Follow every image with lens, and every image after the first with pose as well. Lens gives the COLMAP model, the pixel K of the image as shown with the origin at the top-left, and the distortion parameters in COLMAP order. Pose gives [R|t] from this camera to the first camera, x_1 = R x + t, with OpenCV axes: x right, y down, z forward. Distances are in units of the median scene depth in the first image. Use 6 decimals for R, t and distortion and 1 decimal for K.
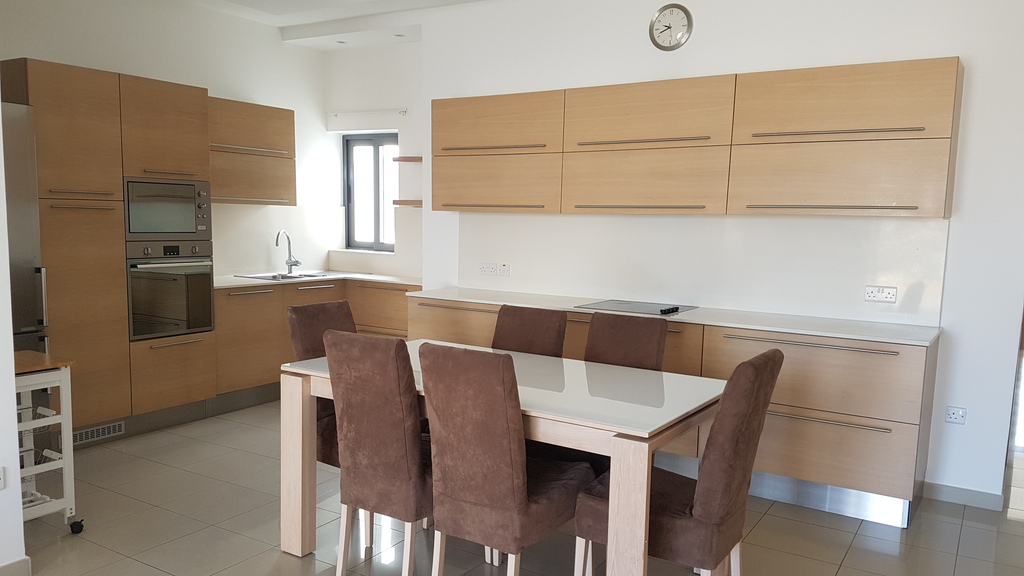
lens RADIAL K [[777.0, 0, 495.4], [0, 777.0, 318.8], [0, 0, 1]] dist [0.106406, -0.194523]
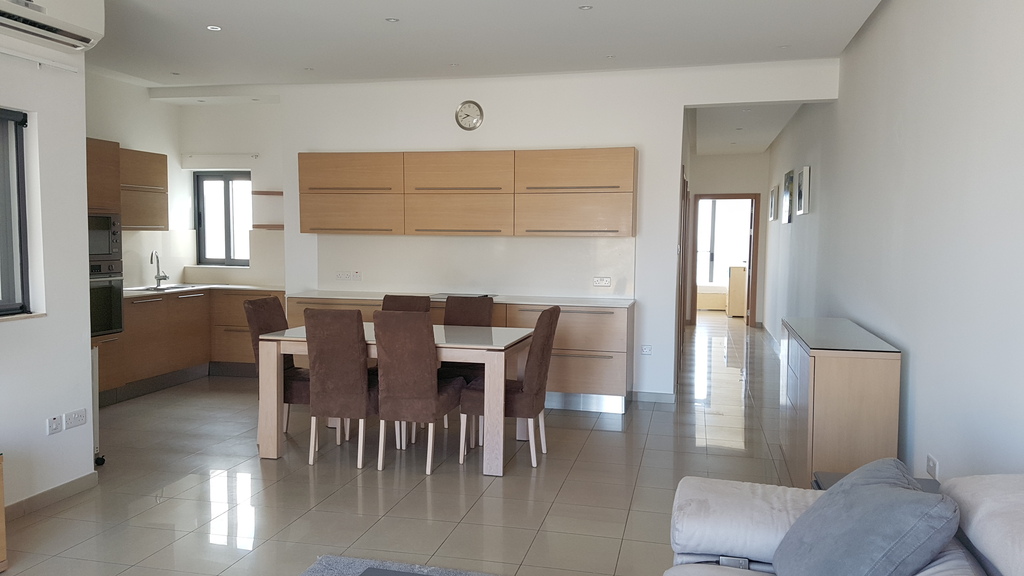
lens RADIAL K [[770.8, 0, 512.0], [0, 770.8, 288.0], [0, 0, 1]] dist [0.002072, -0.186440]
pose [[0.940750, -0.033751, 0.337418, -0.222675], [0.053435, 0.997358, -0.049219, 0.047508], [-0.334866, 0.064333, 0.940067, -0.432558]]
